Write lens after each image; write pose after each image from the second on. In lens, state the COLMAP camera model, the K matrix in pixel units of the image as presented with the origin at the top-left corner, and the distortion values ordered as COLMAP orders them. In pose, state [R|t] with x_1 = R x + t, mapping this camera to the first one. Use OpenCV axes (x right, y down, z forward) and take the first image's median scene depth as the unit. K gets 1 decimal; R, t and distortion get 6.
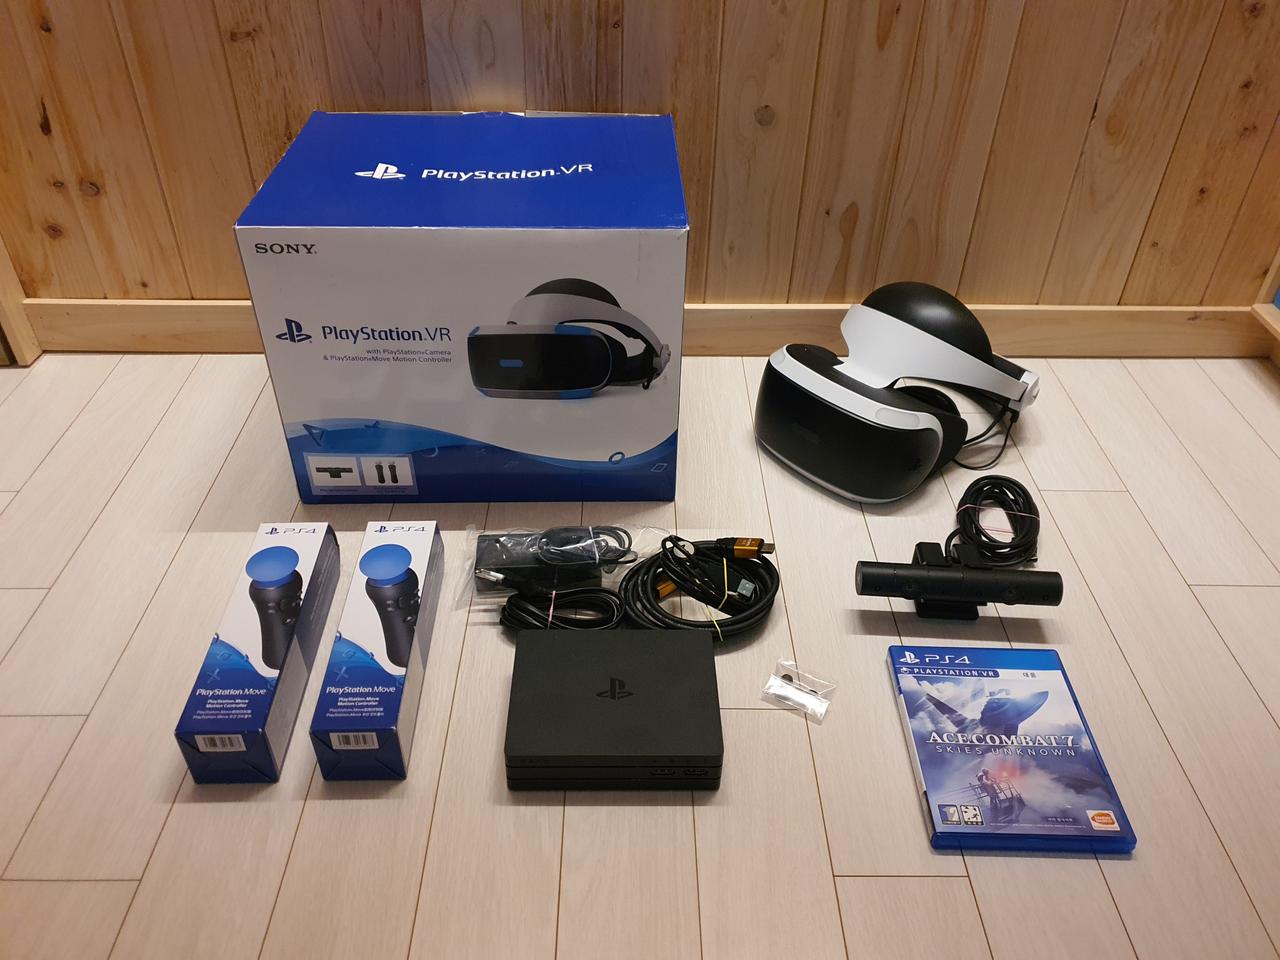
lens RADIAL K [[987.9, 0, 641.0], [0, 987.9, 477.1], [0, 0, 1]] dist [0.007549, 0.004513]
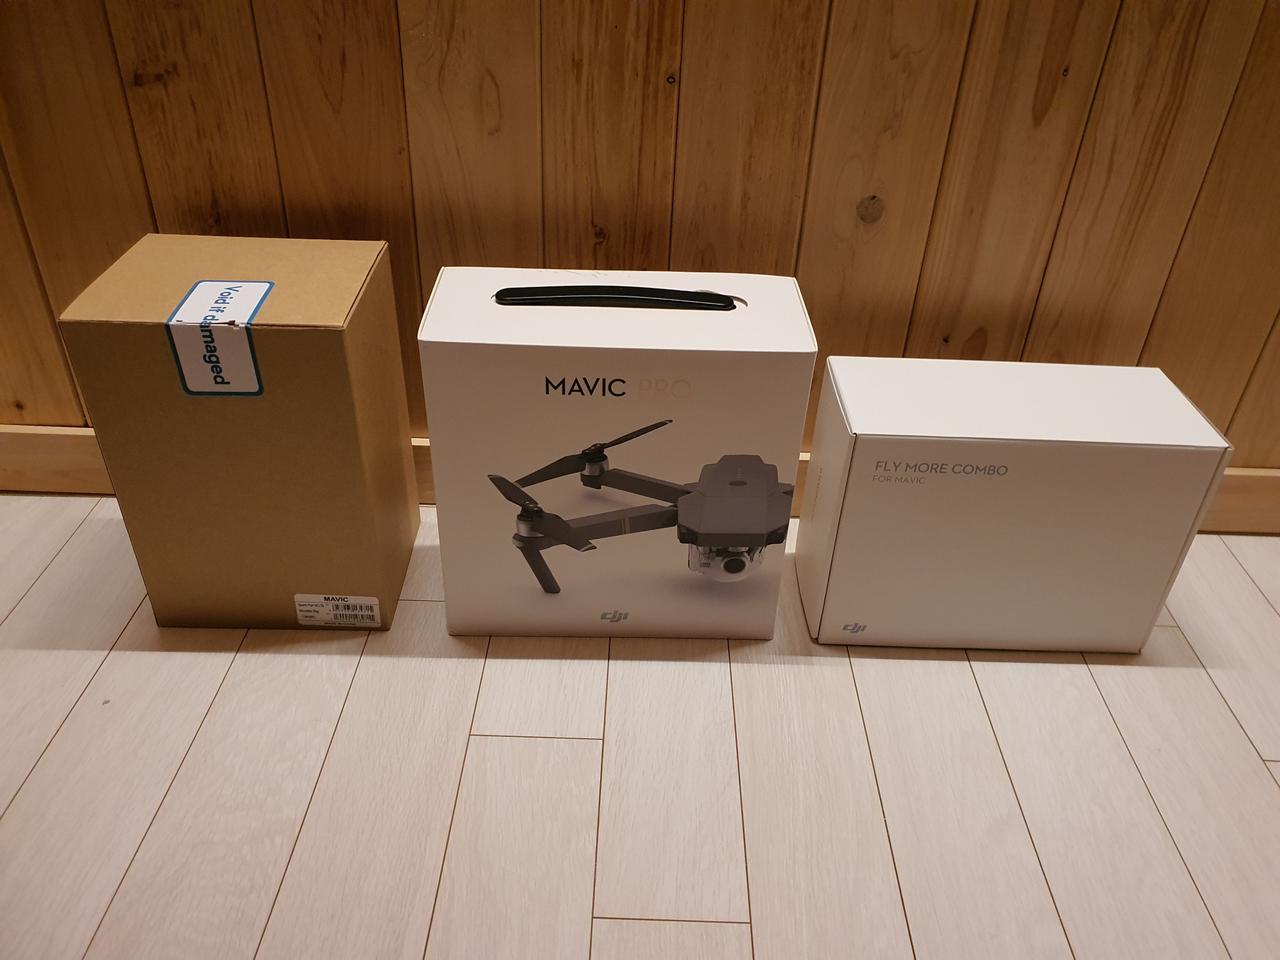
lens RADIAL K [[992.7, 0, 645.4], [0, 992.7, 492.8], [0, 0, 1]] dist [0.006194, 0.006446]
pose [[0.999562, 0.029591, 0.000437, -0.034800], [-0.029512, 0.997766, -0.059936, -0.112171], [-0.002209, 0.059896, 0.998202, 0.292724]]
